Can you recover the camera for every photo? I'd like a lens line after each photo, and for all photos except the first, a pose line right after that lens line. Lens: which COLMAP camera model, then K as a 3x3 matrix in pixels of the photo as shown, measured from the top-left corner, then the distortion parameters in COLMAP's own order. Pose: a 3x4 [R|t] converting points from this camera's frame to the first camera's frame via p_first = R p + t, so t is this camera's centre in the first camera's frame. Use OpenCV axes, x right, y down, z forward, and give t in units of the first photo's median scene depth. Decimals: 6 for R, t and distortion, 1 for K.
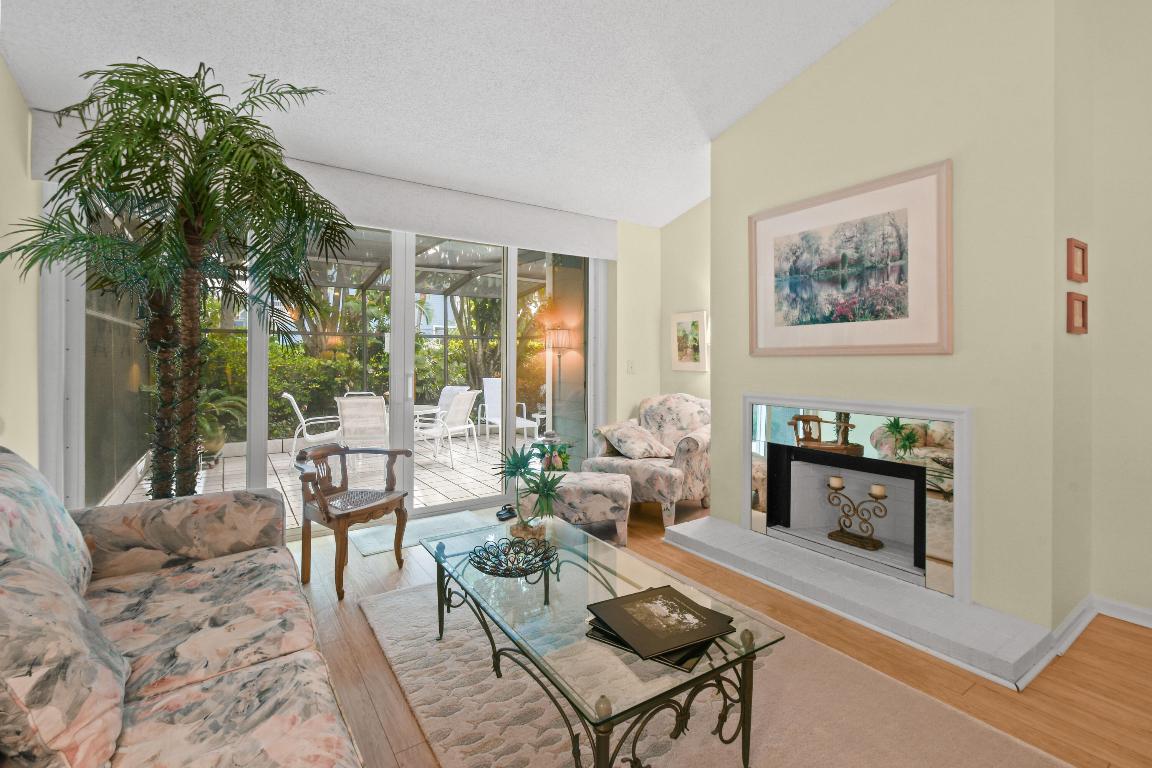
lens RADIAL K [[515.4, 0, 579.1], [0, 515.4, 355.6], [0, 0, 1]] dist [0.010187, -0.000178]
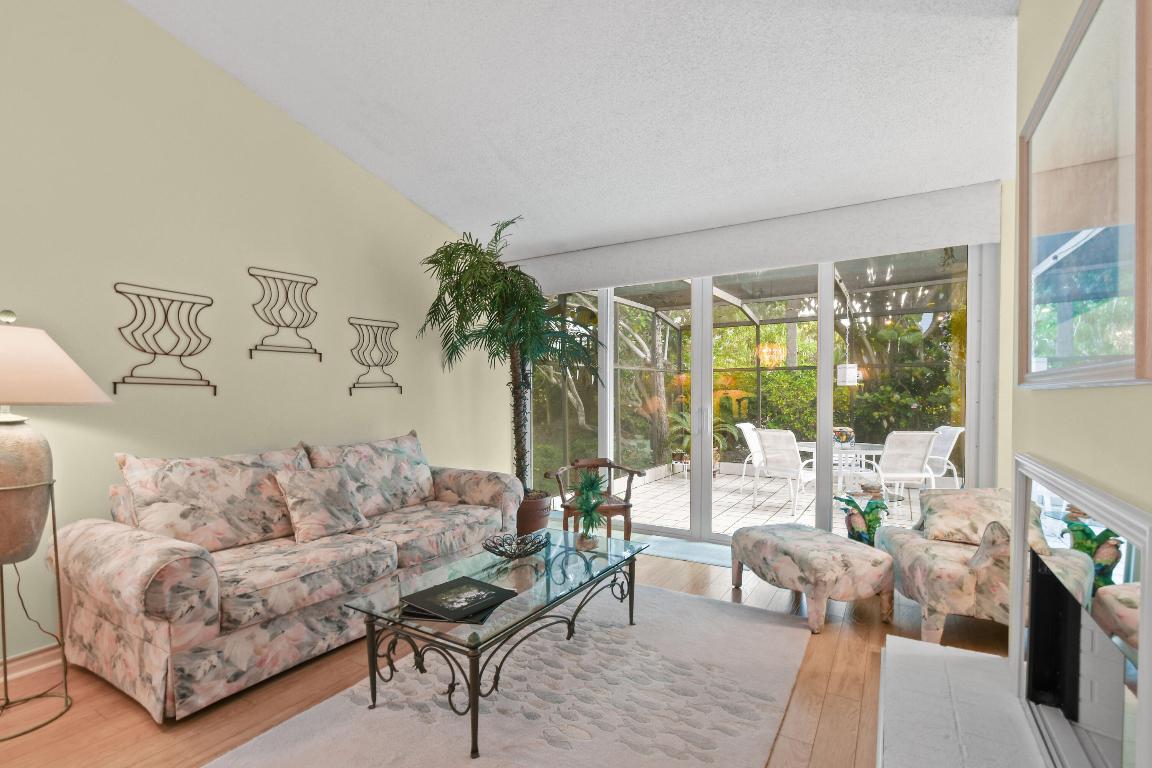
lens RADIAL K [[535.5, 0, 564.6], [0, 535.5, 403.2], [0, 0, 1]] dist [0.010169, -0.000069]
pose [[0.413411, 0.015173, -0.910418, 0.679572], [0.010669, 0.999712, 0.021506, -0.000114], [0.910482, -0.018604, 0.413130, 0.322228]]
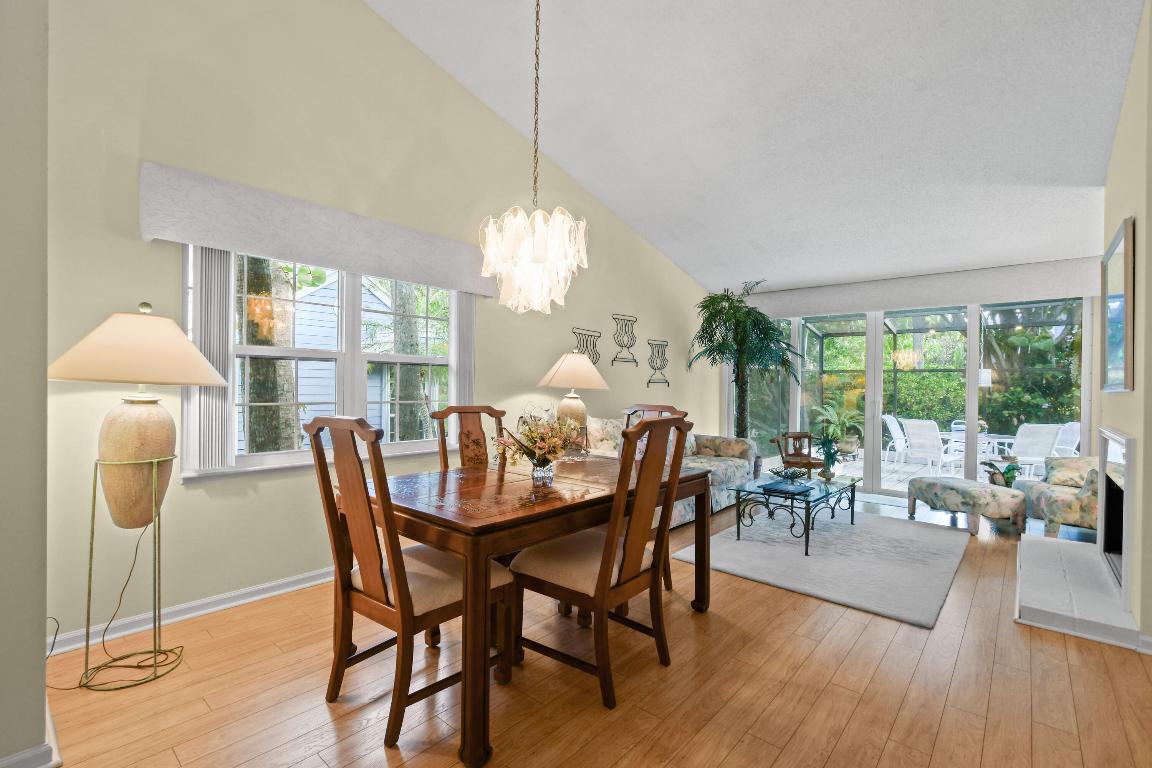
lens RADIAL K [[505.8, 0, 576.0], [0, 505.8, 384.0], [0, 0, 1]] dist [0.000709, 0.000035]
pose [[0.249673, 0.000773, -0.968330, 1.104977], [-0.008886, 0.999959, -0.001493, -0.004303], [0.968290, 0.008977, 0.249669, -0.319481]]
